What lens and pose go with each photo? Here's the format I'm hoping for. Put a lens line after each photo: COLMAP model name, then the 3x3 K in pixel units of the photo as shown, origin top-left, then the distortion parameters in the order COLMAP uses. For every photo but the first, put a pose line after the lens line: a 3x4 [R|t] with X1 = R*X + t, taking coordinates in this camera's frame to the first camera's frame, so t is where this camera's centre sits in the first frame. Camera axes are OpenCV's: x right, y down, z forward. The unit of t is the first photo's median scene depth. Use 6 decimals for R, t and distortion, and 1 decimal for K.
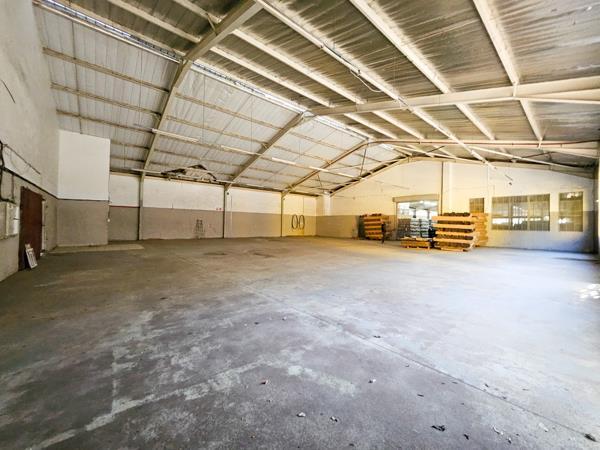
lens RADIAL K [[240.7, 0, 300.6], [0, 240.7, 224.3], [0, 0, 1]] dist [-0.000919, 0.000215]
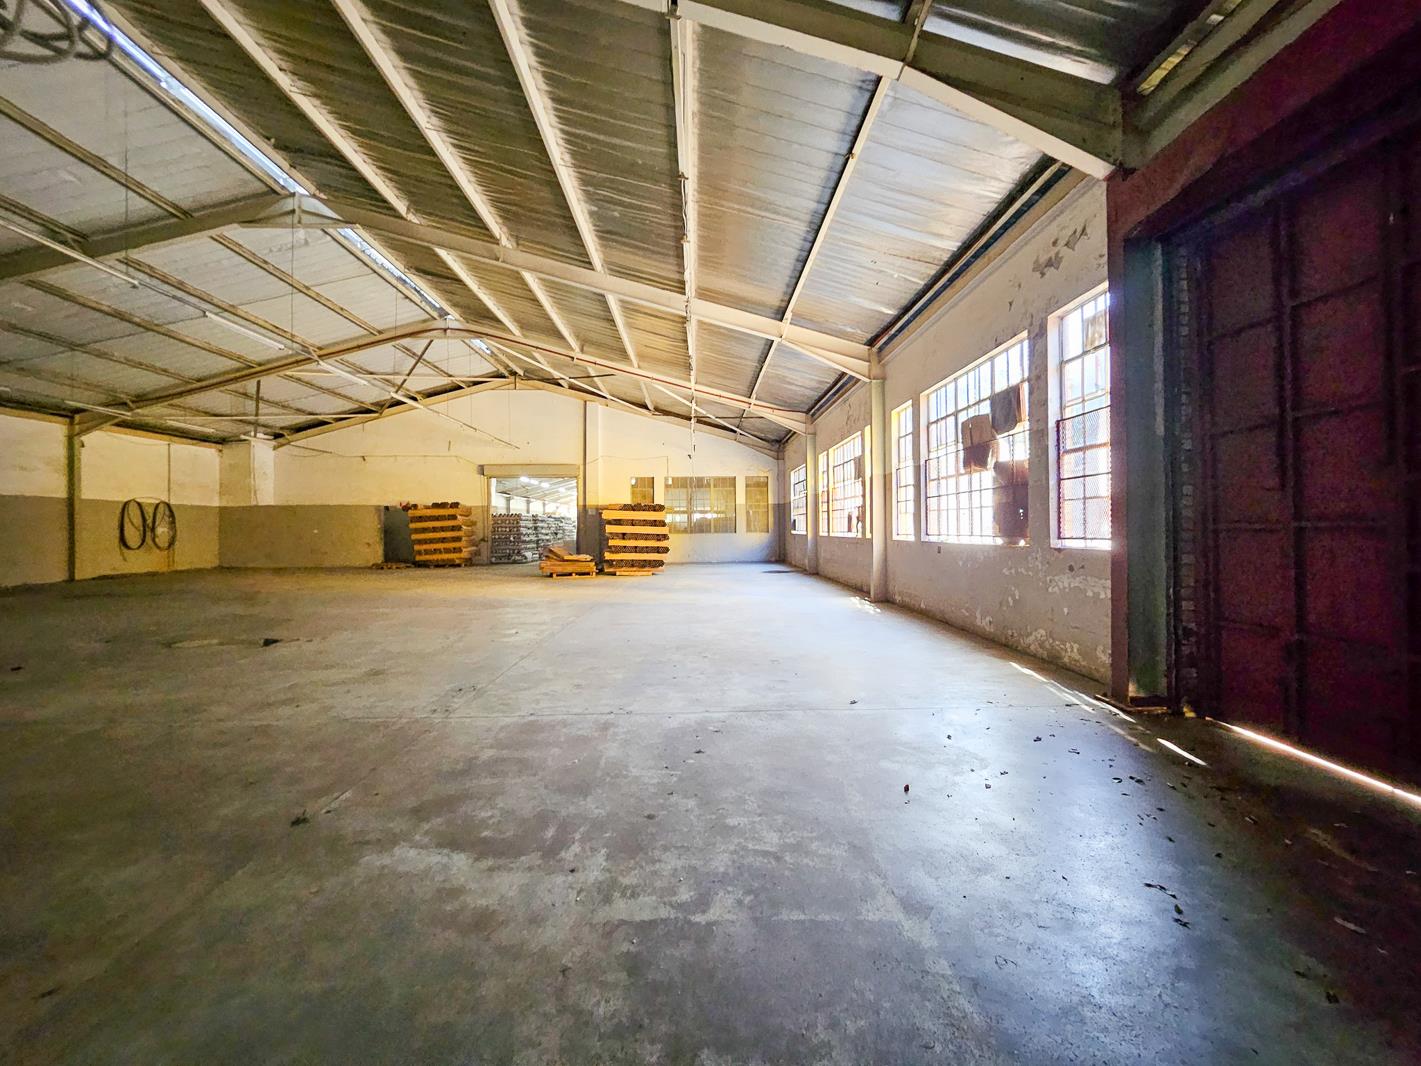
lens RADIAL K [[570.0, 0, 710.8], [0, 570.0, 528.7], [0, 0, 1]] dist [-0.000919, 0.000215]
pose [[0.631962, -0.022445, 0.774675, -0.175637], [0.017410, 0.999739, 0.014762, -0.006703], [-0.774804, 0.004158, 0.632188, 0.049008]]
